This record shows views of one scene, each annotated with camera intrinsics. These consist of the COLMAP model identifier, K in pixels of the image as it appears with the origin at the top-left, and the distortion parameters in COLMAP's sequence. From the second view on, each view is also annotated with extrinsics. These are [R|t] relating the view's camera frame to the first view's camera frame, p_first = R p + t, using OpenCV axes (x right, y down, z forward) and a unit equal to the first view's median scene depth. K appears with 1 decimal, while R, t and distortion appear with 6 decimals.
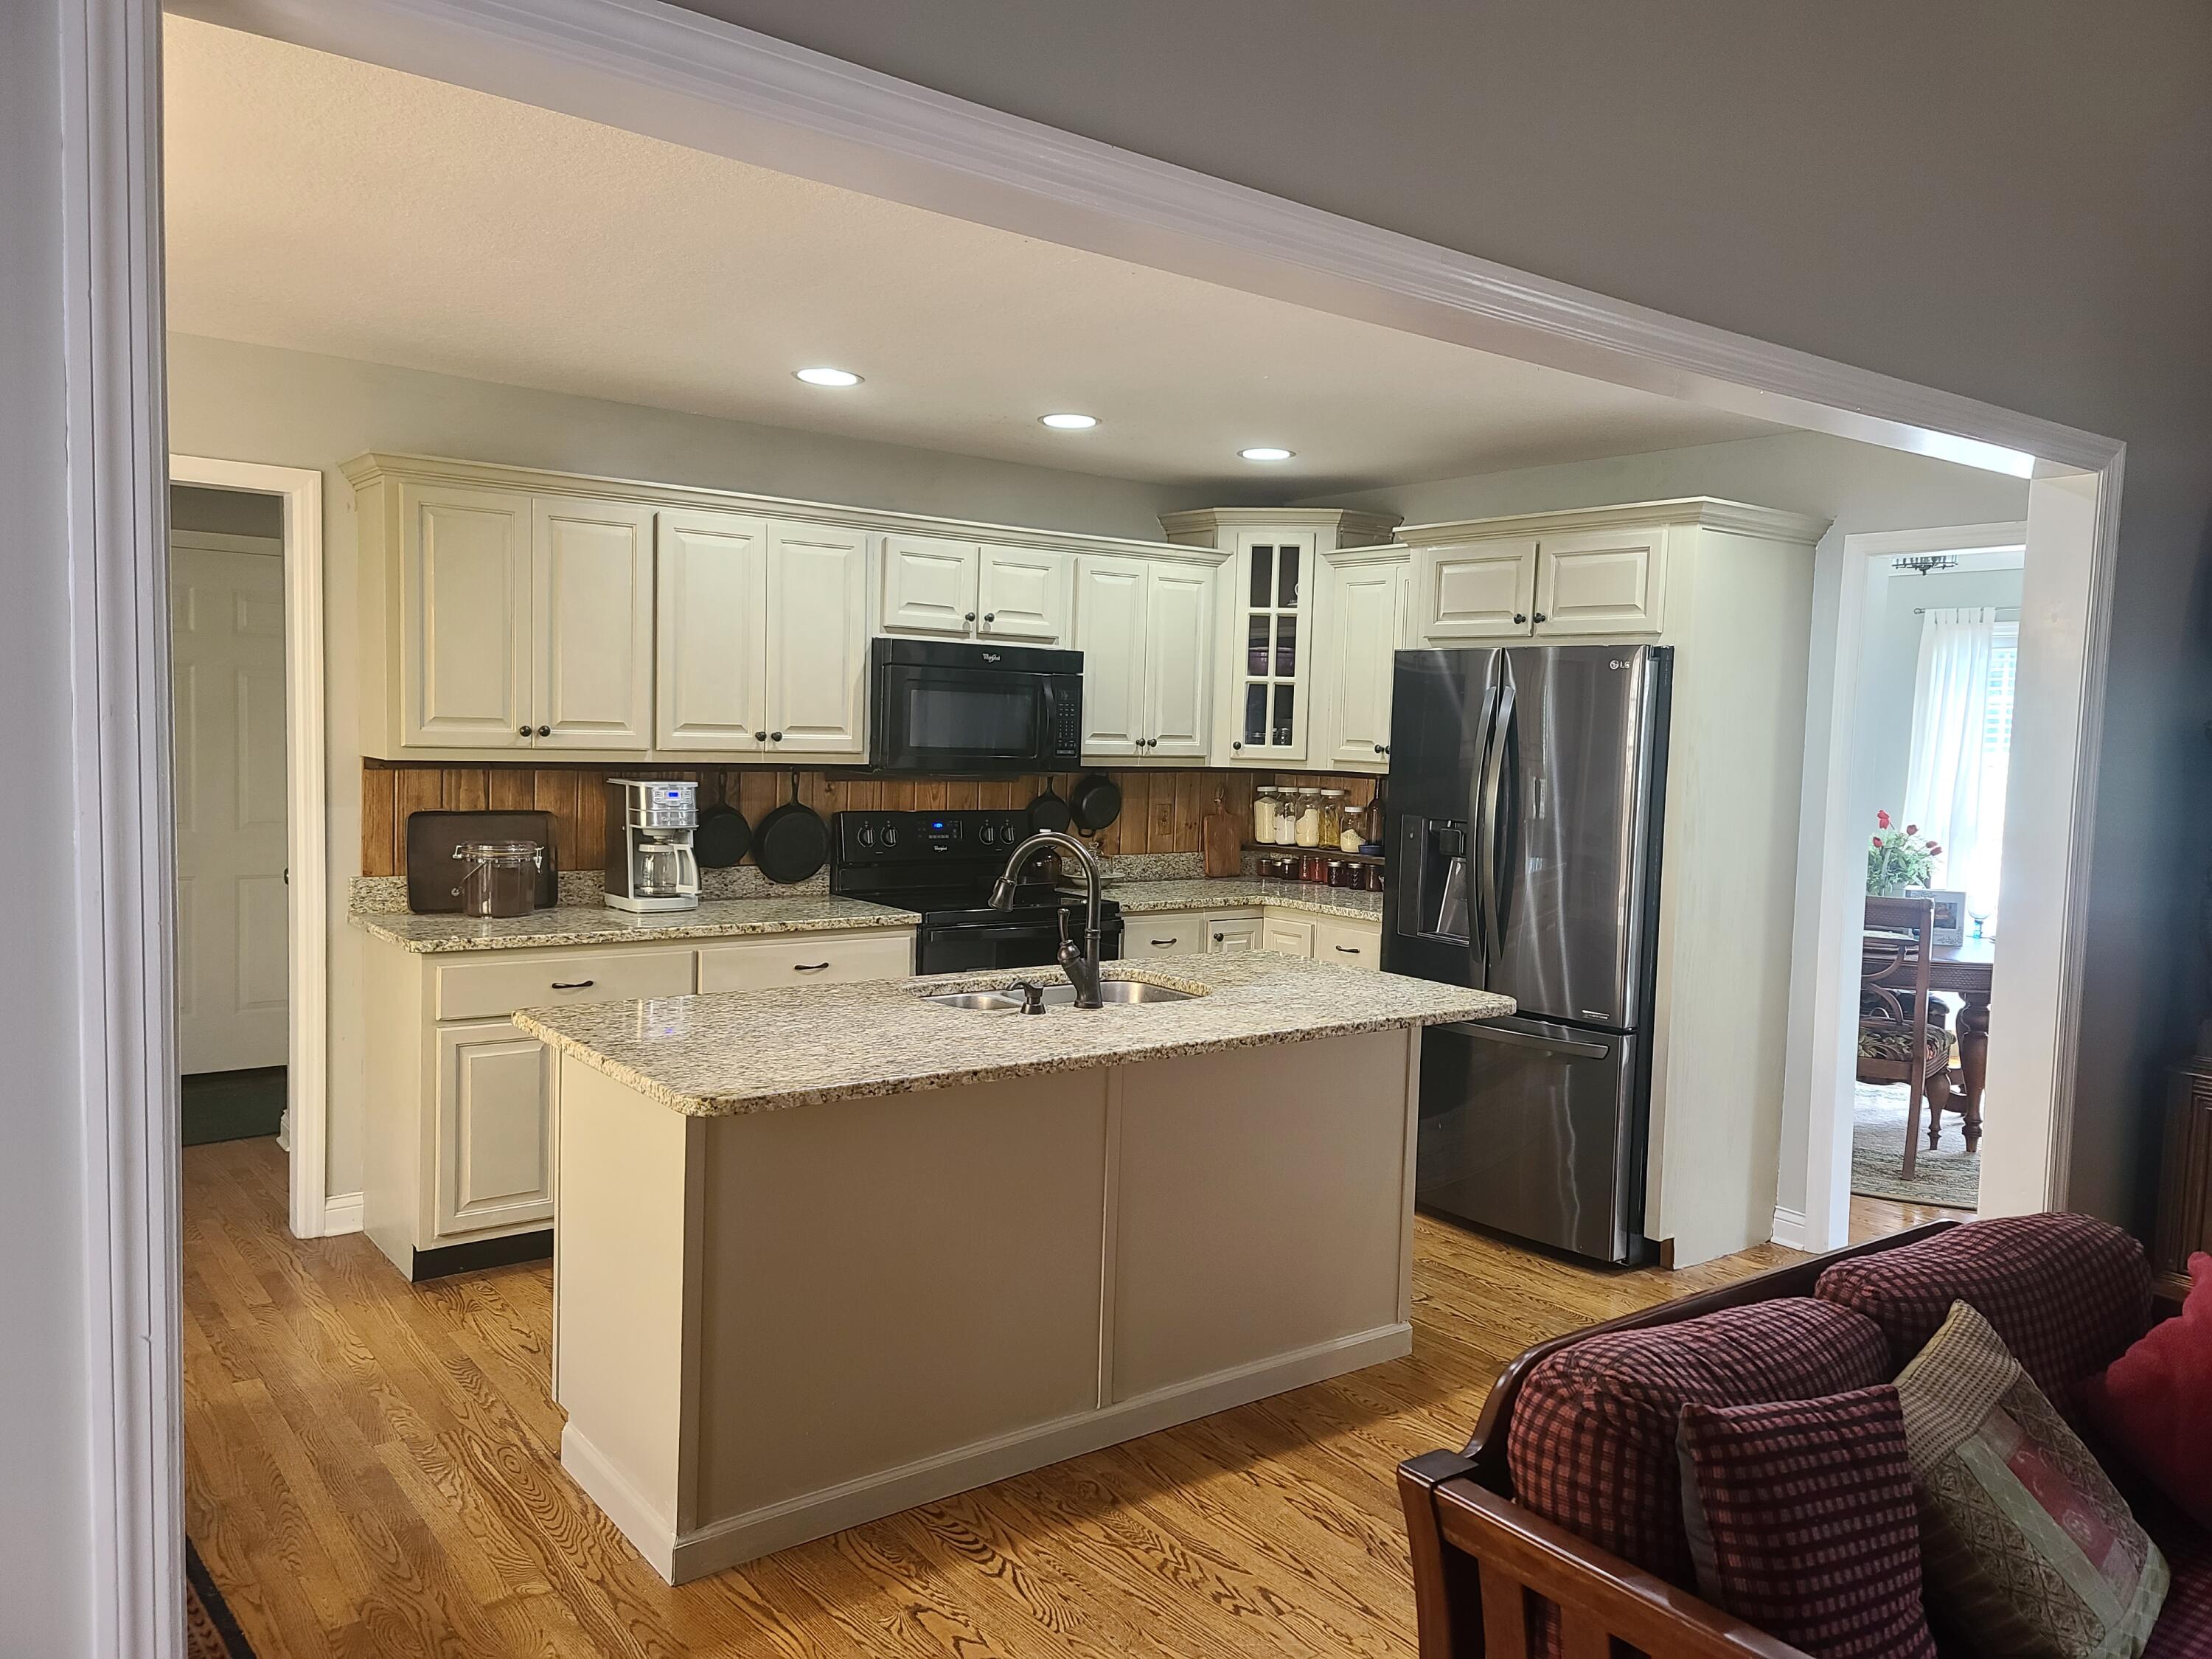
lens RADIAL K [[1634.1, 0, 1117.9], [0, 1634.1, 831.0], [0, 0, 1]] dist [0.071394, 0.001850]
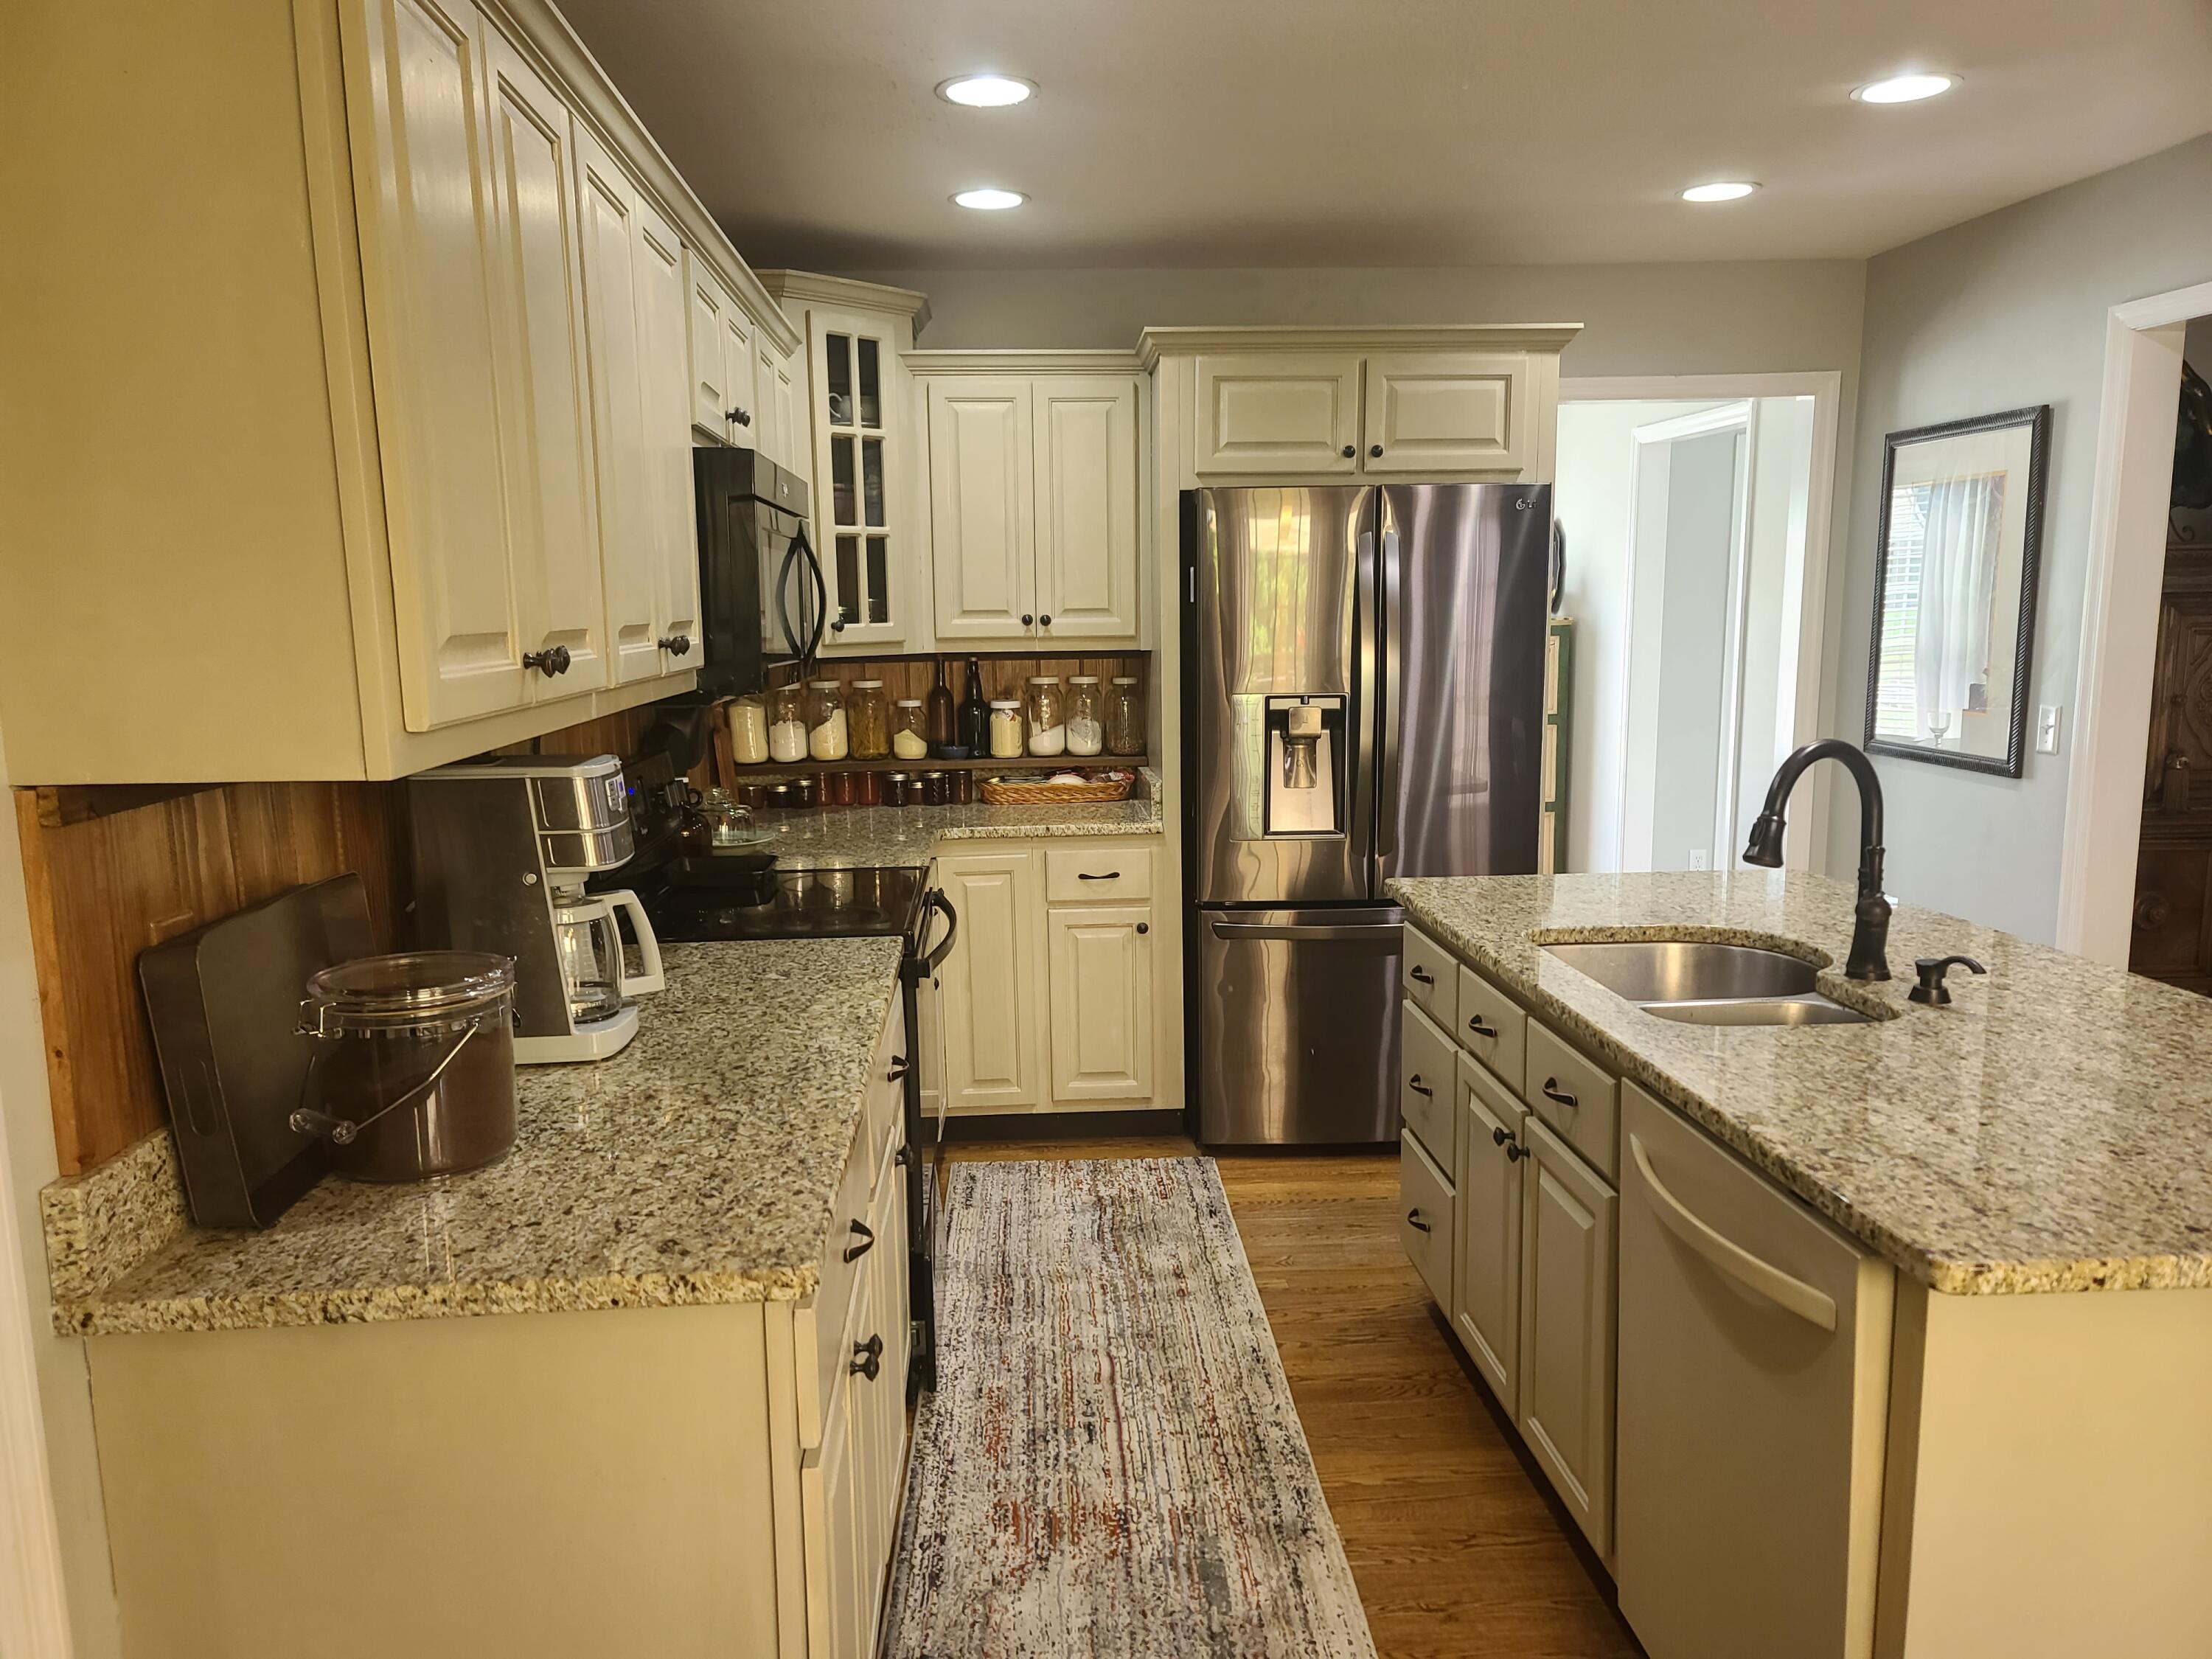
lens RADIAL K [[1634.1, 0, 1111.2], [0, 1634.1, 844.2], [0, 0, 1]] dist [0.071394, 0.001850]
pose [[0.548081, -0.162566, 0.820475, -0.457009], [0.089795, 0.986697, 0.135518, -0.044631], [-0.831591, -0.000600, 0.555388, 0.513083]]
